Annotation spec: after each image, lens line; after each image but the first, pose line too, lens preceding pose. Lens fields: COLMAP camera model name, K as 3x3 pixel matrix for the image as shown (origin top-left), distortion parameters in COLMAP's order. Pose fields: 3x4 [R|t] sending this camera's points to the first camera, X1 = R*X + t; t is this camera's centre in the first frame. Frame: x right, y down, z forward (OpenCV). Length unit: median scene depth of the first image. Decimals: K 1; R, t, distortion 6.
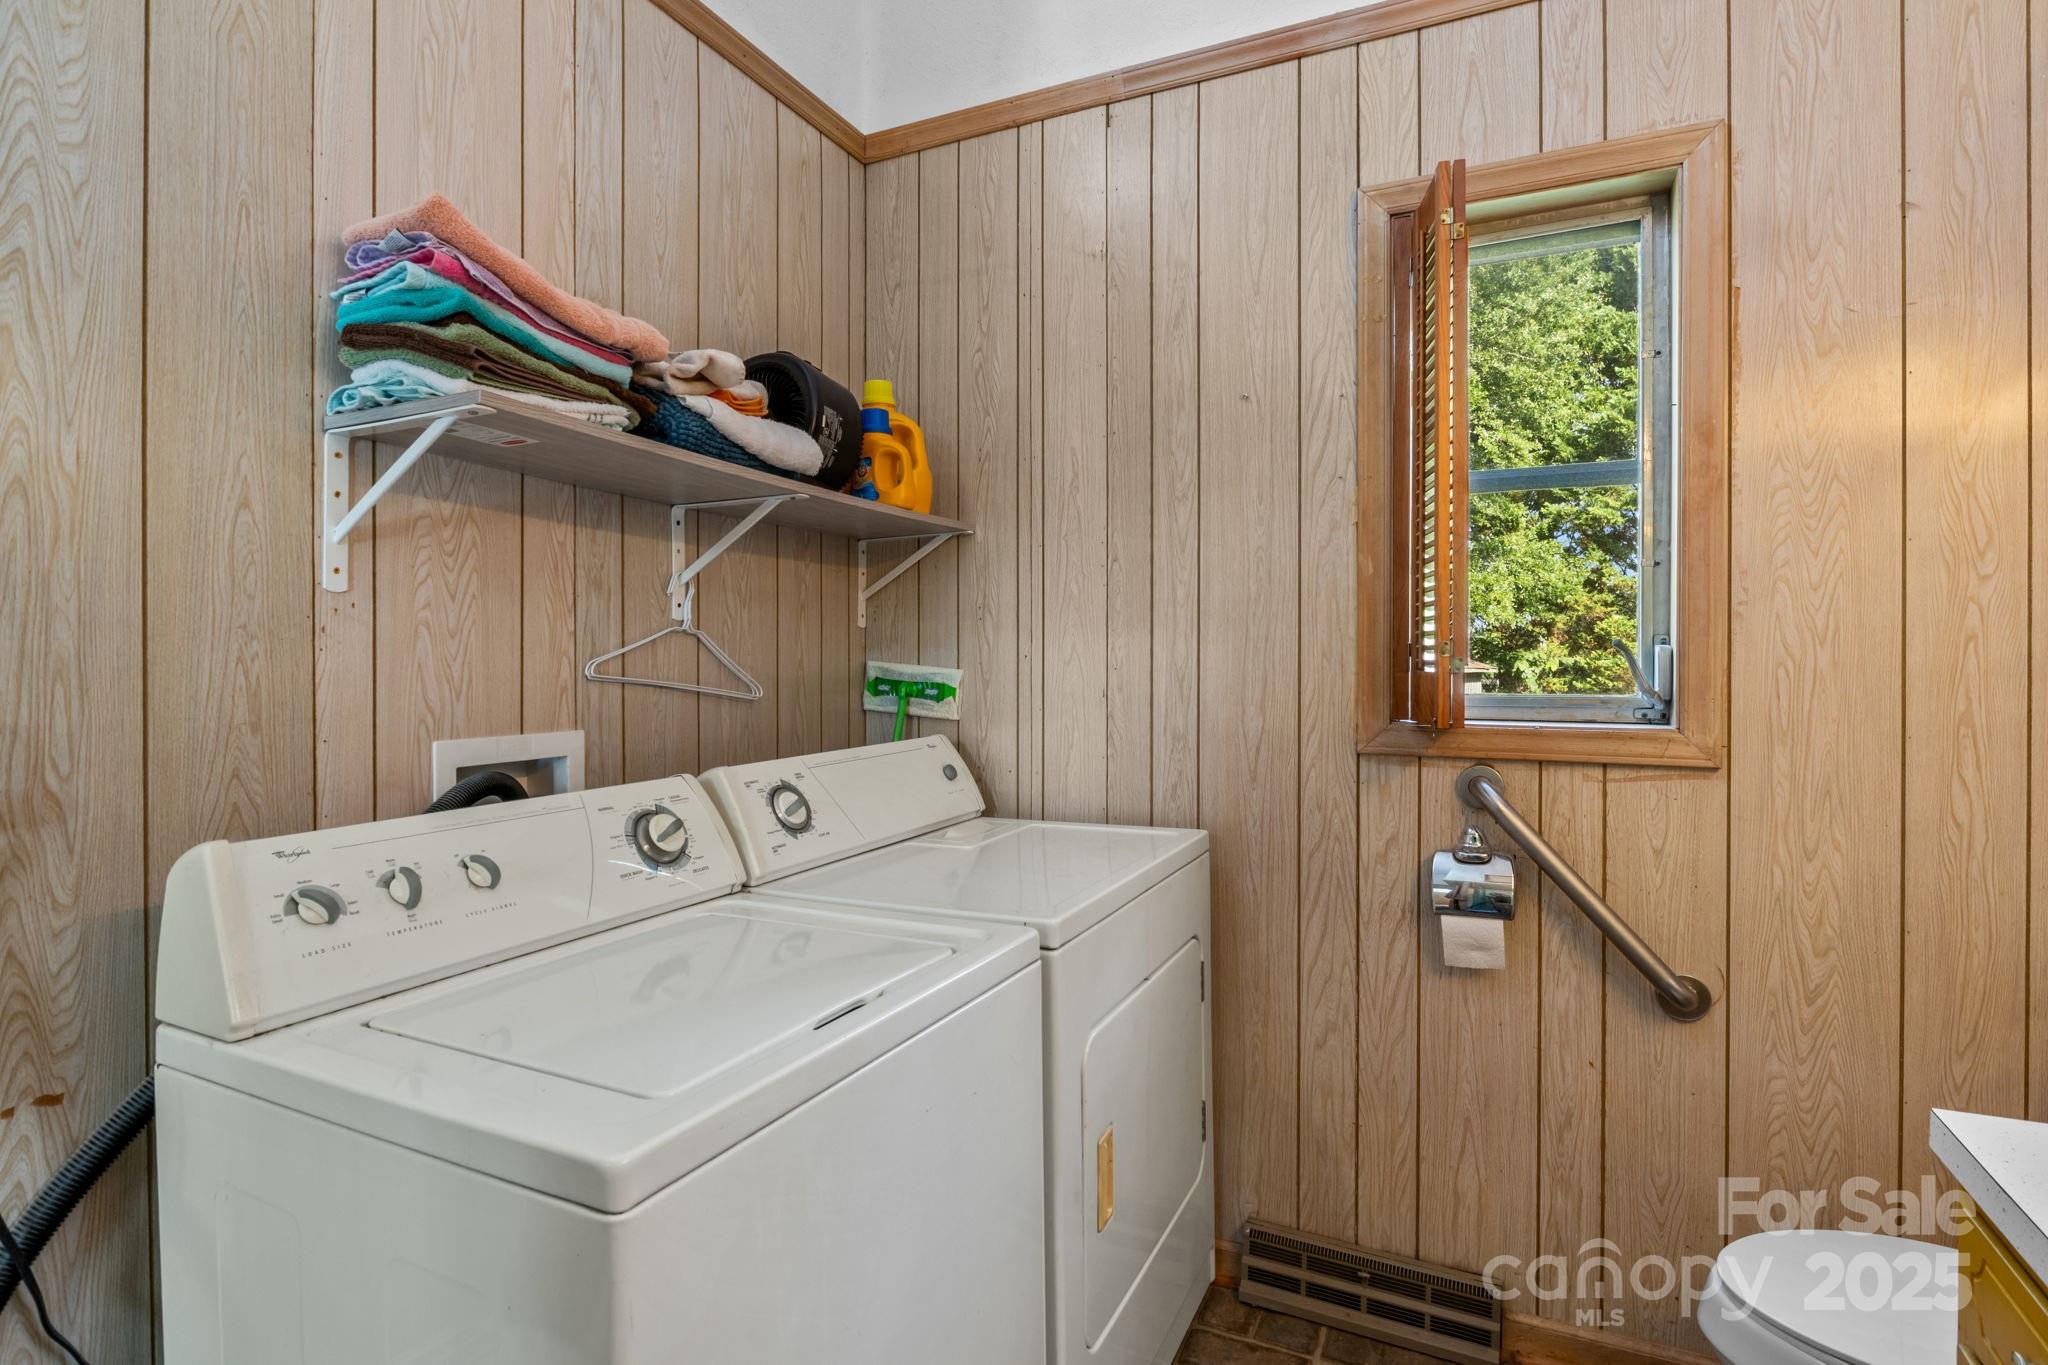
lens RADIAL K [[1025.8, 0, 1023.6], [0, 1025.8, 661.4], [0, 0, 1]] dist [-0.006910, -0.001071]
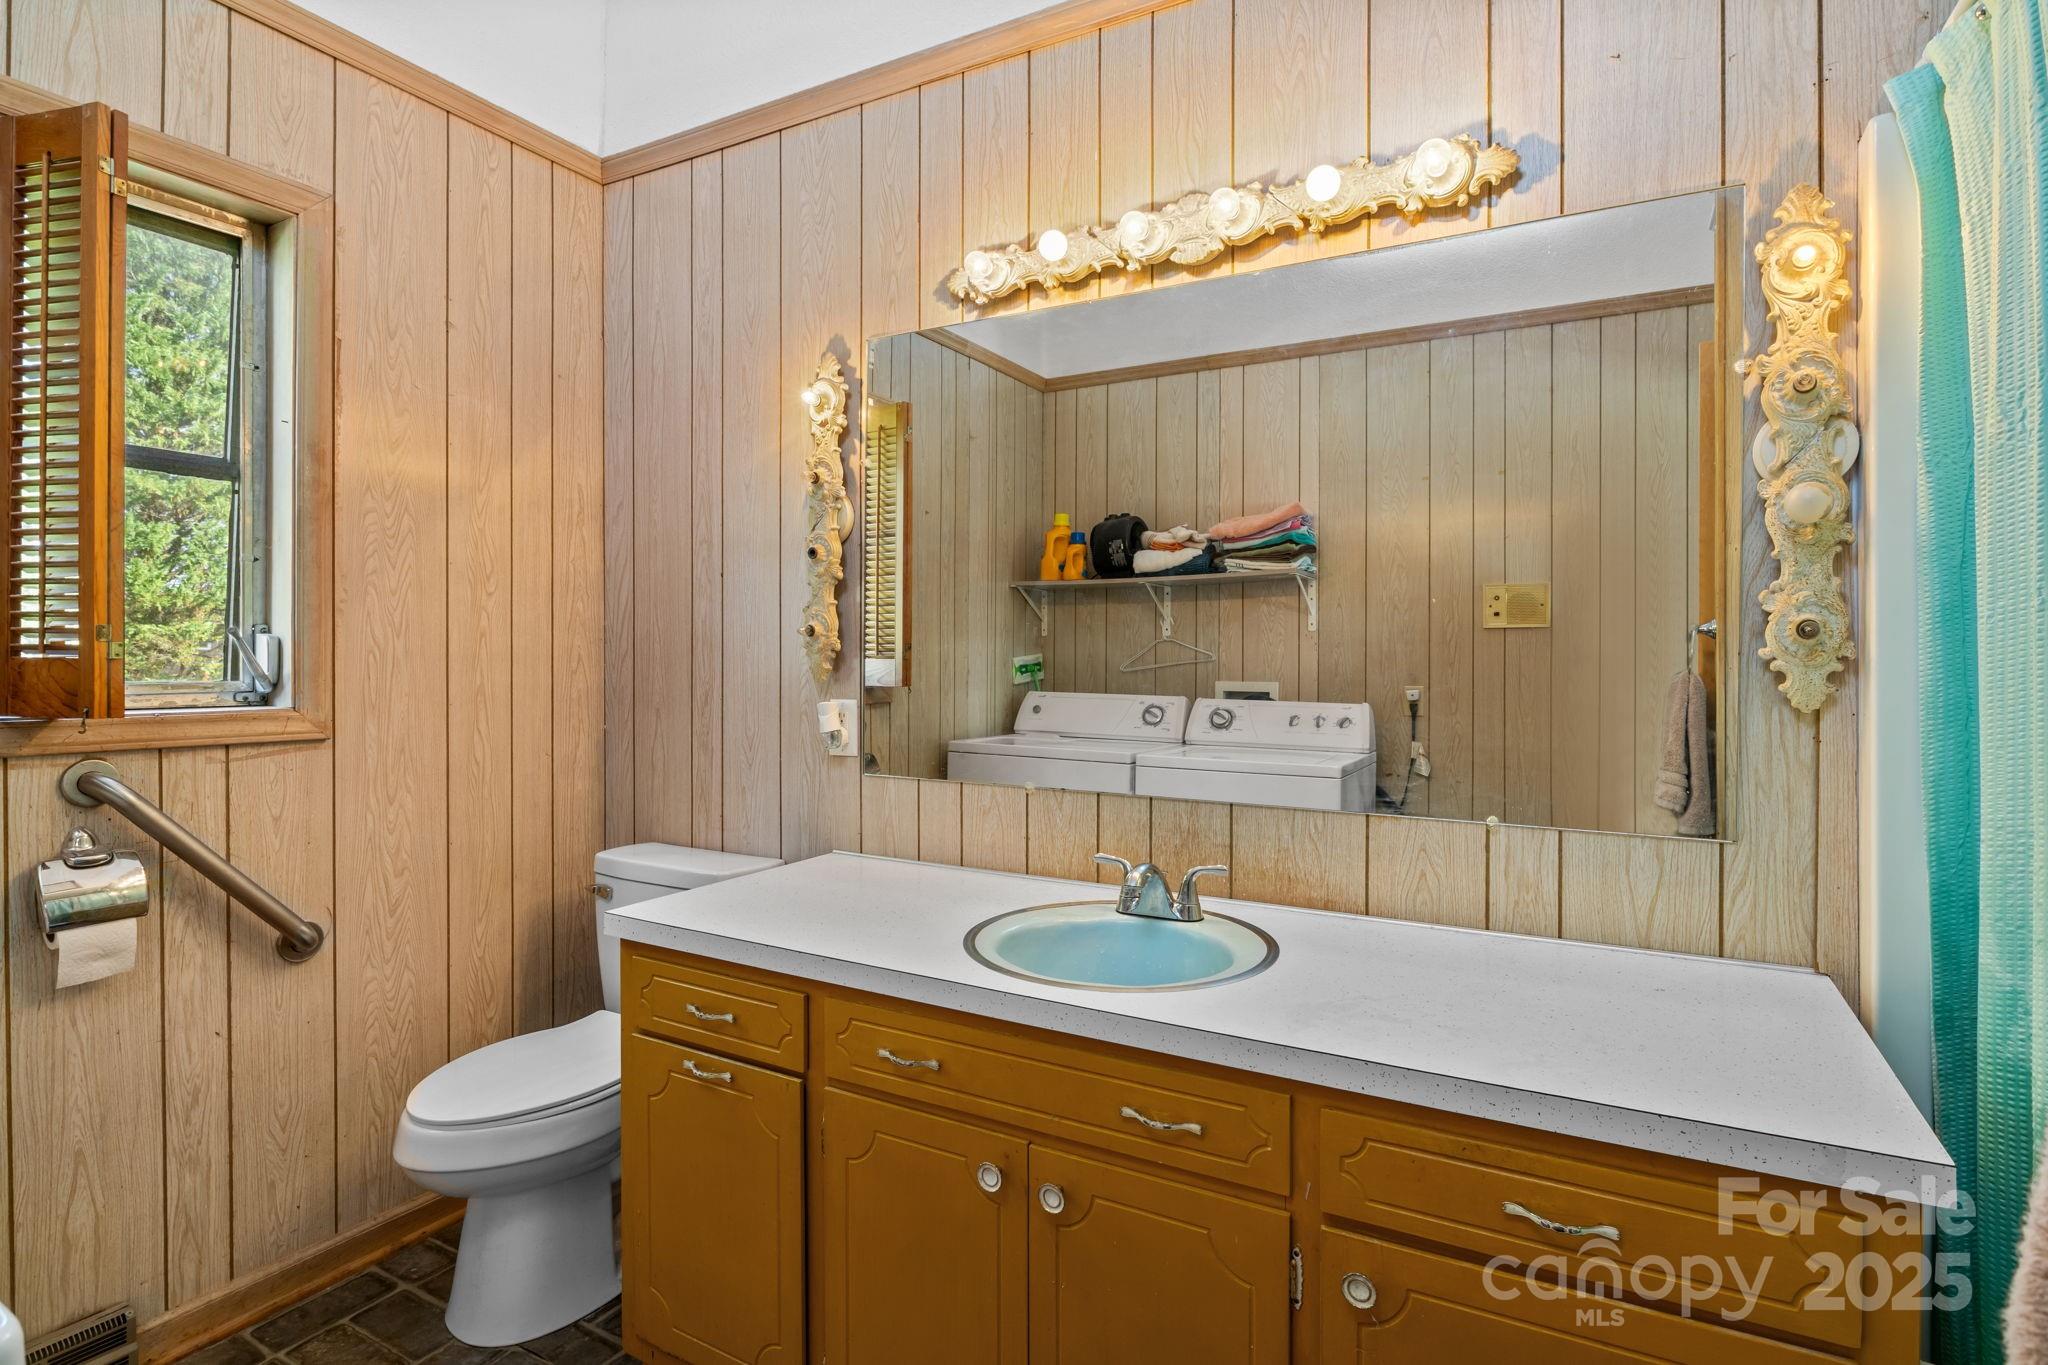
lens RADIAL K [[1028.6, 0, 1031.0], [0, 1028.6, 651.0], [0, 0, 1]] dist [-0.005552, -0.000492]
pose [[0.054956, 0.010082, 0.998438, -0.444107], [-0.000825, 0.999949, -0.010052, 0.013013], [-0.998488, -0.000272, 0.054962, 0.112941]]
